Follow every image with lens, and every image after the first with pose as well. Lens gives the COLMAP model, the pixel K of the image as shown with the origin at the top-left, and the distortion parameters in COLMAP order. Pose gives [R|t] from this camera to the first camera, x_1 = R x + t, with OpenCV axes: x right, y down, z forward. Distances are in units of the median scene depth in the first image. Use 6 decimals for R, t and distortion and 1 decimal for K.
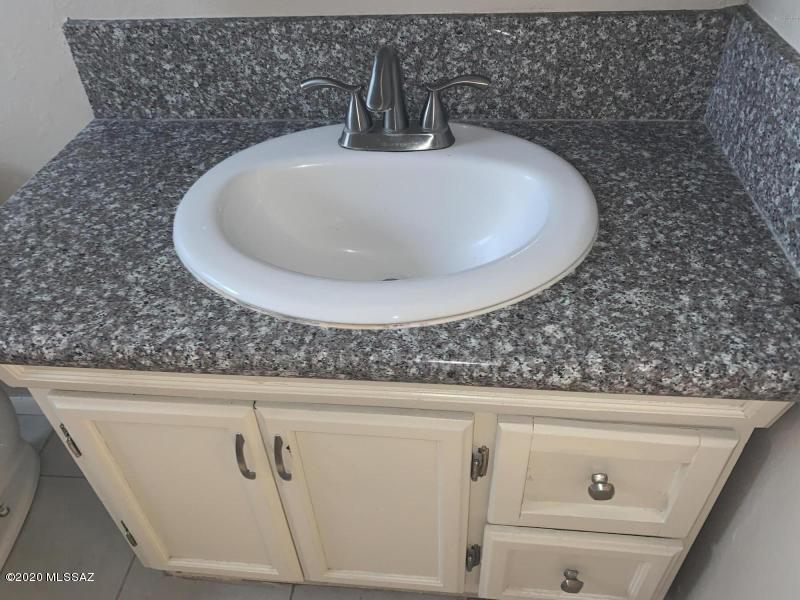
lens RADIAL K [[631.4, 0, 400.0], [0, 631.4, 300.0], [0, 0, 1]] dist [0.008305, -0.008954]
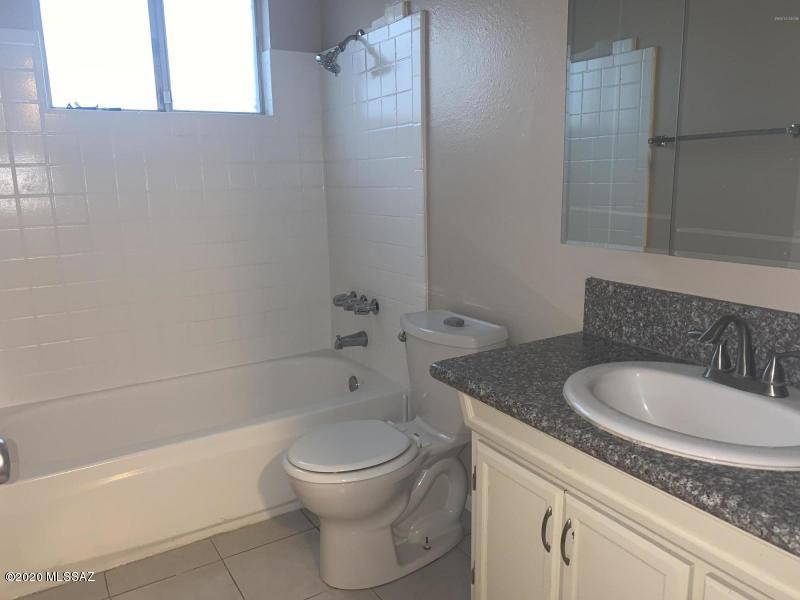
lens RADIAL K [[631.4, 0, 400.0], [0, 631.4, 300.0], [0, 0, 1]] dist [0.008305, -0.008954]
pose [[0.603133, 0.196890, -0.772959, 0.585834], [-0.528749, 0.824238, -0.202626, 0.282457], [0.597207, 0.530911, 0.601230, -0.403972]]
